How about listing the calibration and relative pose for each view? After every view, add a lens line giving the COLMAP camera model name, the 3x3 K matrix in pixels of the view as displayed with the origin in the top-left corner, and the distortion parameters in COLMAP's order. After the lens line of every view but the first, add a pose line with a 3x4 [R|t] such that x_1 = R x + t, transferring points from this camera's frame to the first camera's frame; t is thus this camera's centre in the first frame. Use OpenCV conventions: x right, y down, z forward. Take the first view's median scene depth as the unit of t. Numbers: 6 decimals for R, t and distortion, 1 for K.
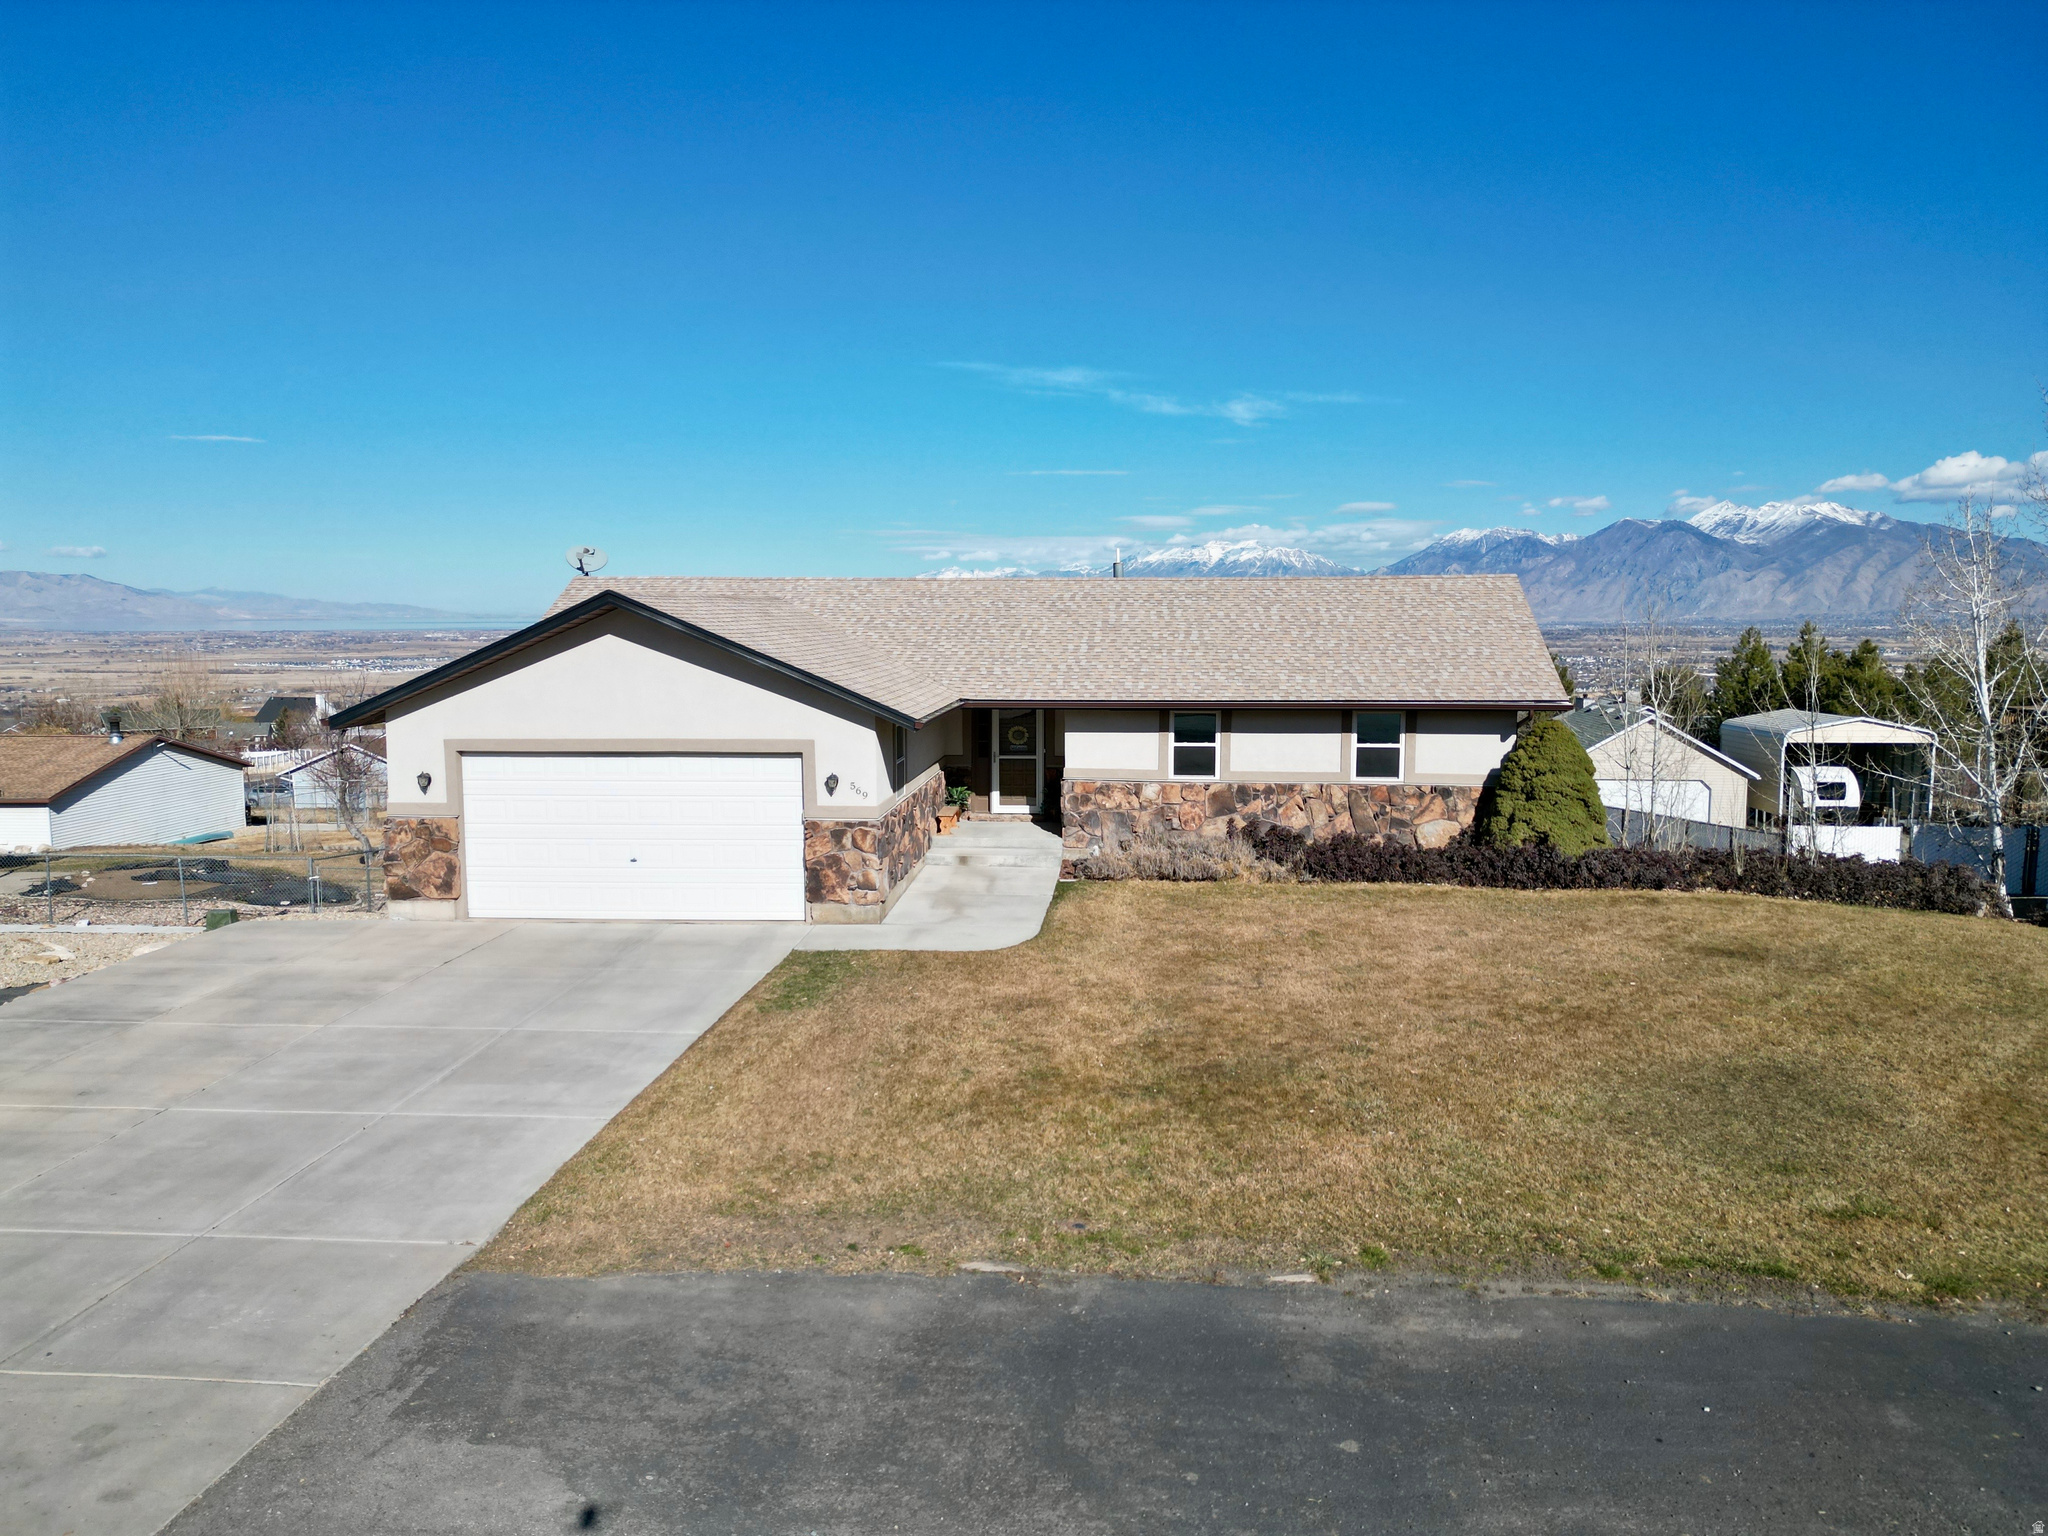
lens RADIAL K [[1429.0, 0, 1024.0], [0, 1429.0, 768.0], [0, 0, 1]] dist [0.098958, -0.101840]
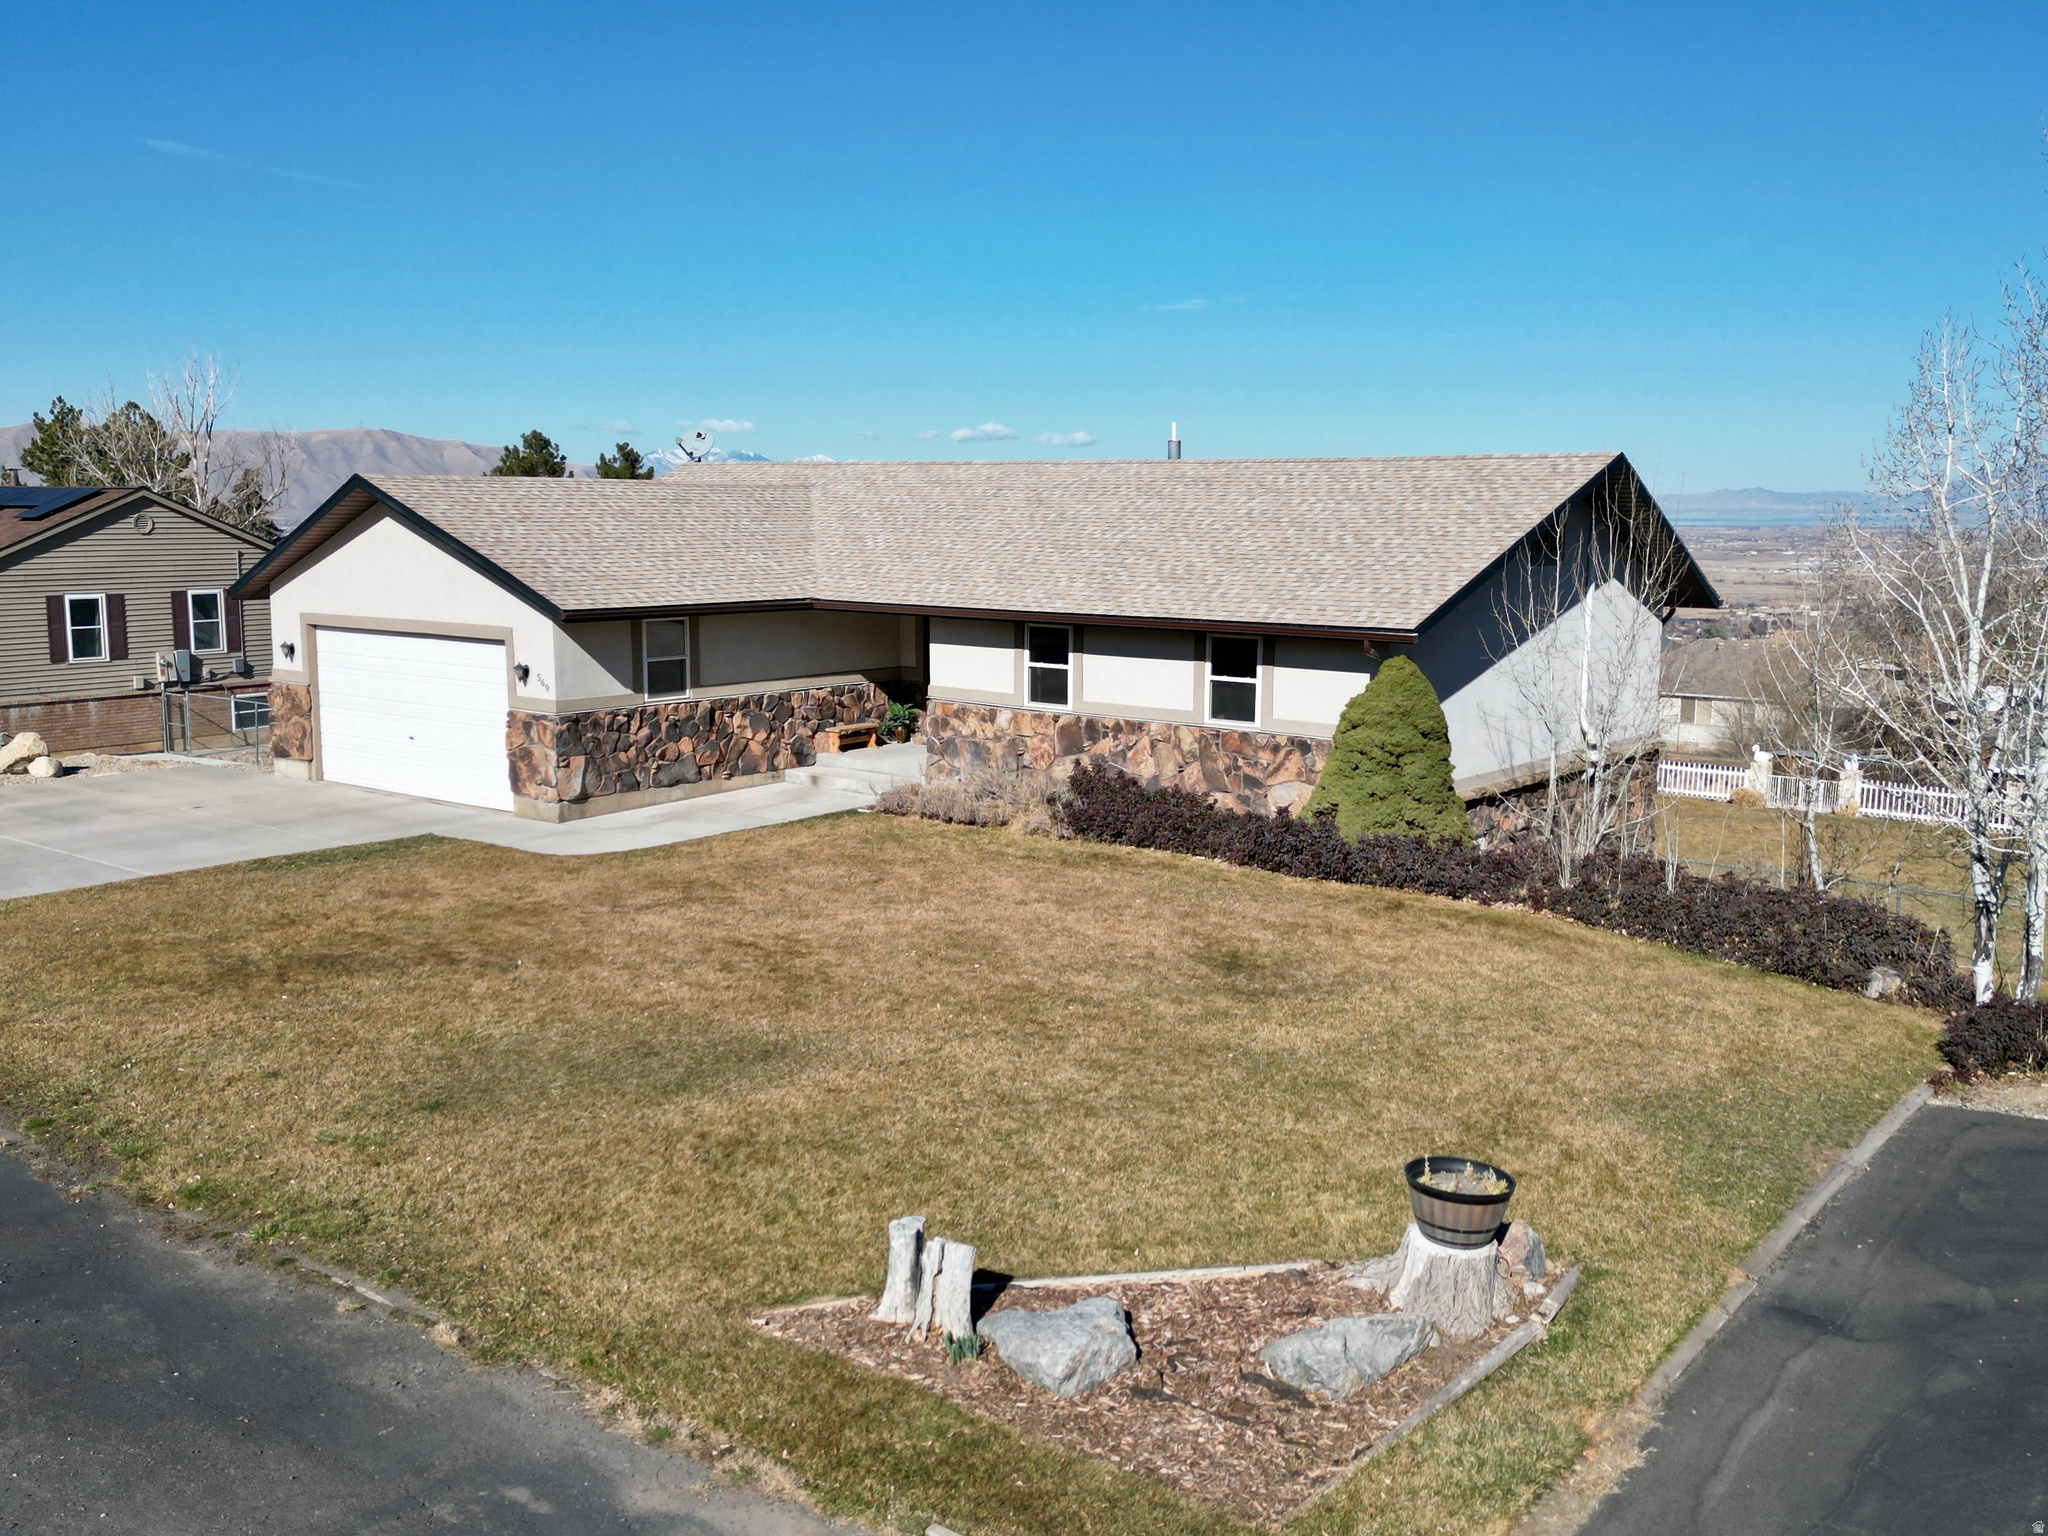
lens RADIAL K [[1862.3, 0, 1024.0], [0, 1862.3, 768.0], [0, 0, 1]] dist [0.150935, -0.286593]
pose [[0.828676, 0.085627, -0.553140, 0.737950], [-0.068765, 0.996318, 0.051212, -0.012081], [0.555489, -0.004402, 0.831513, 0.109902]]
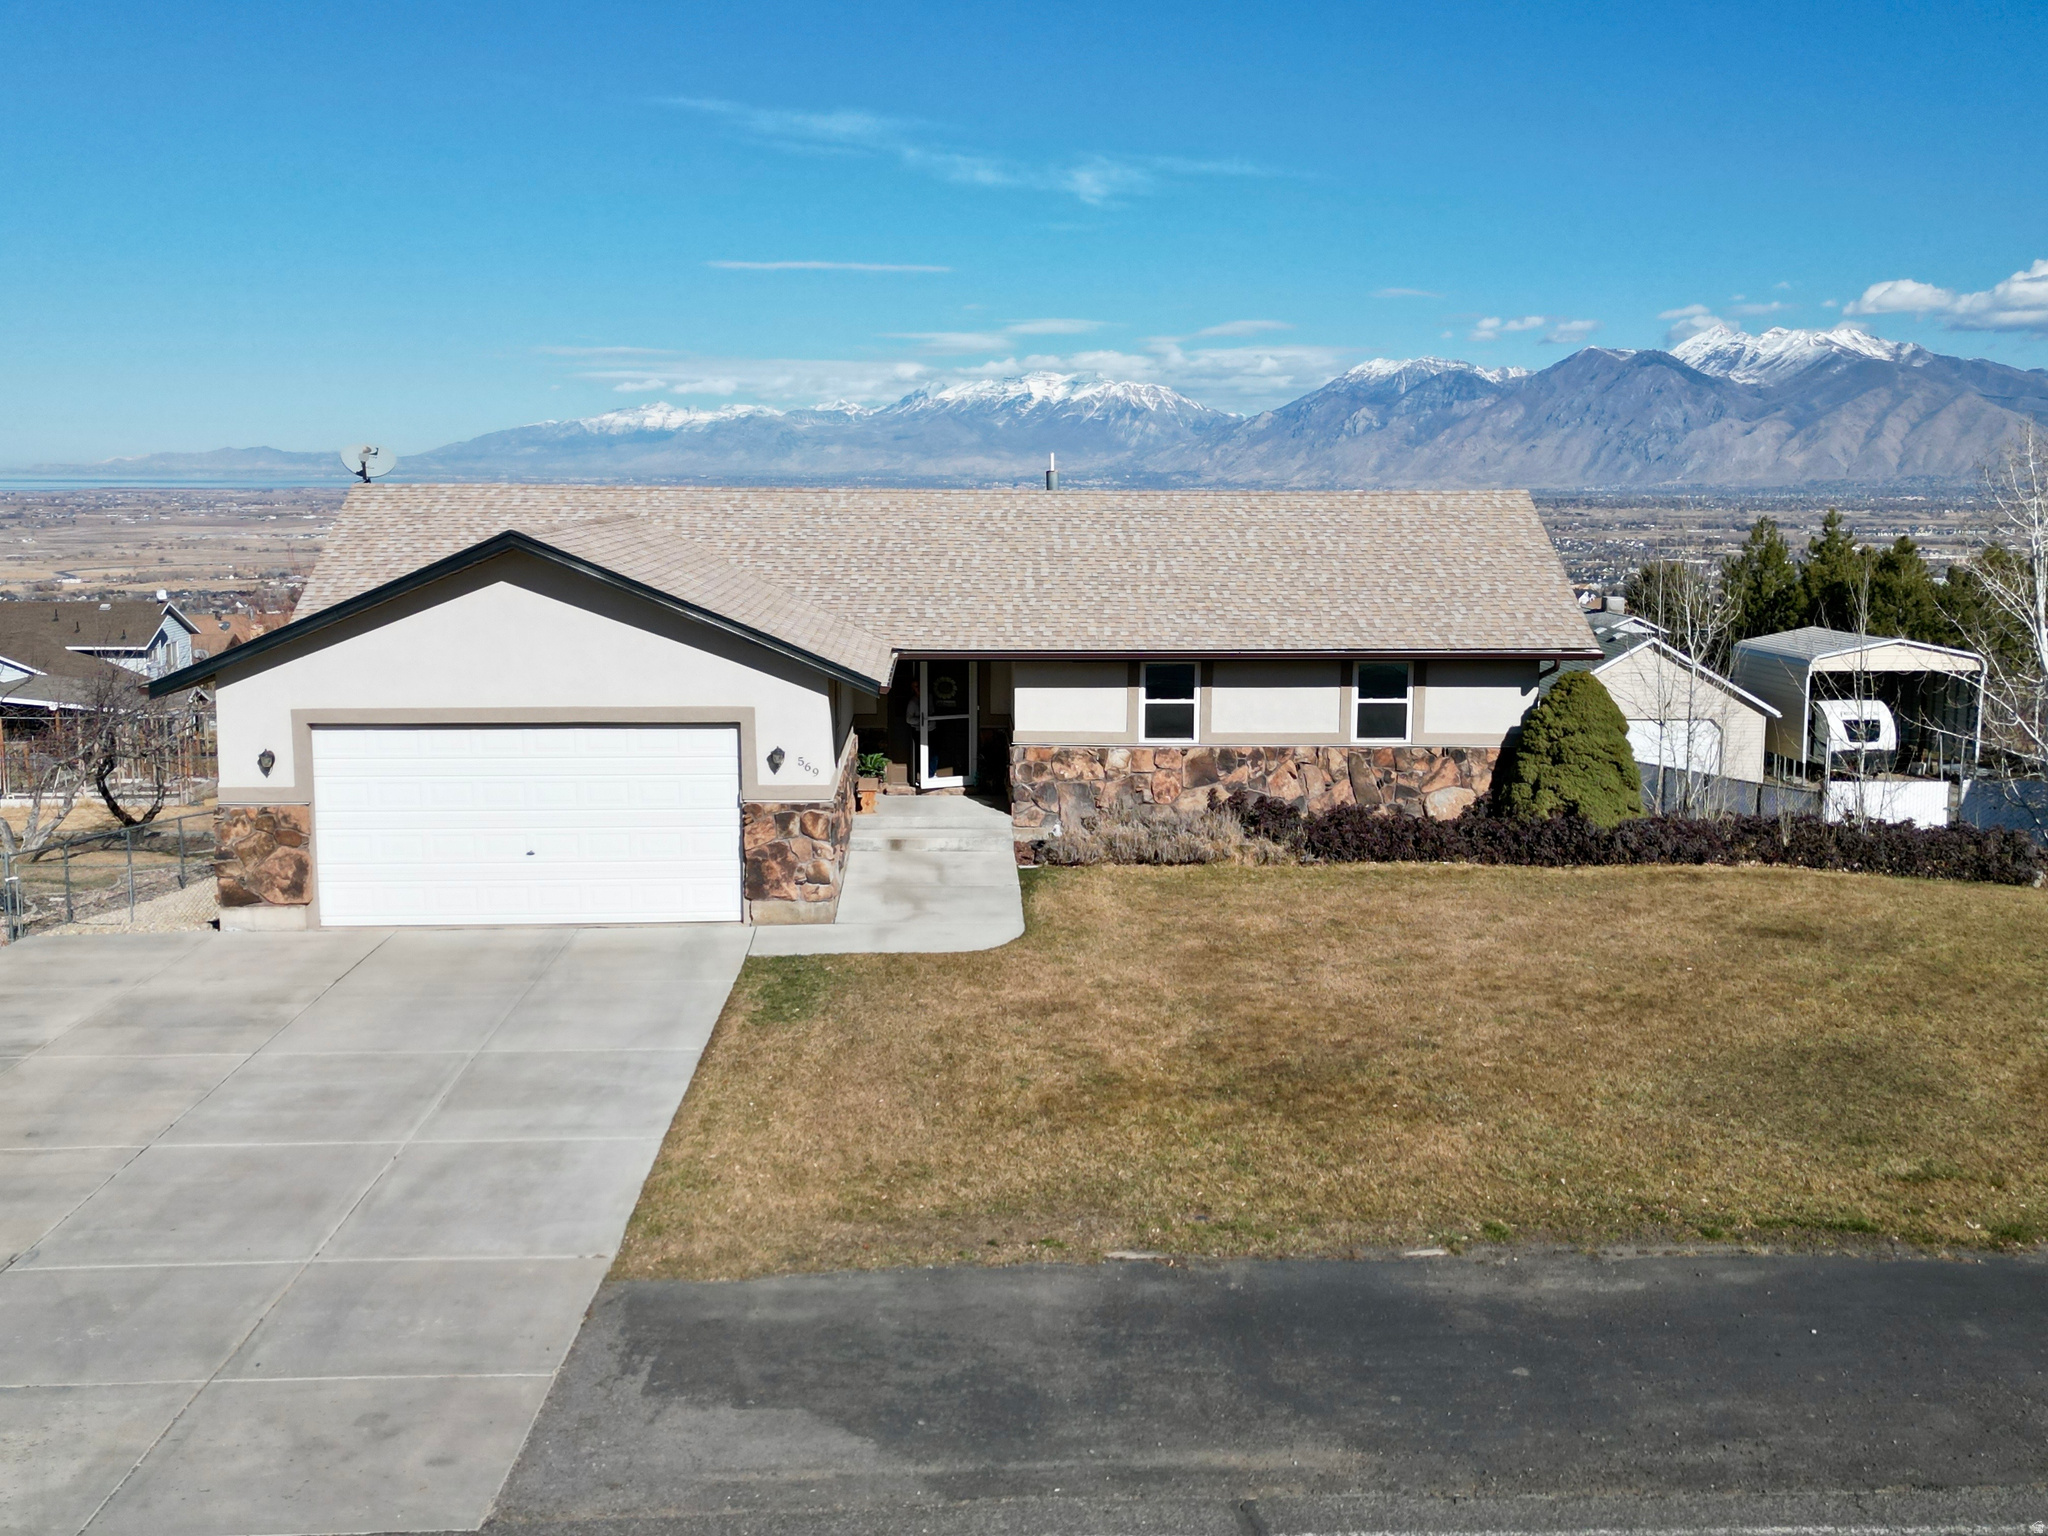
lens RADIAL K [[2033.4, 0, 1024.0], [0, 2033.4, 768.0], [0, 0, 1]] dist [0.125573, -0.185663]
pose [[0.992063, -0.012836, 0.125087, -0.120196], [0.008316, 0.999296, 0.036594, -0.022730], [-0.125469, -0.035263, 0.991471, -0.179385]]
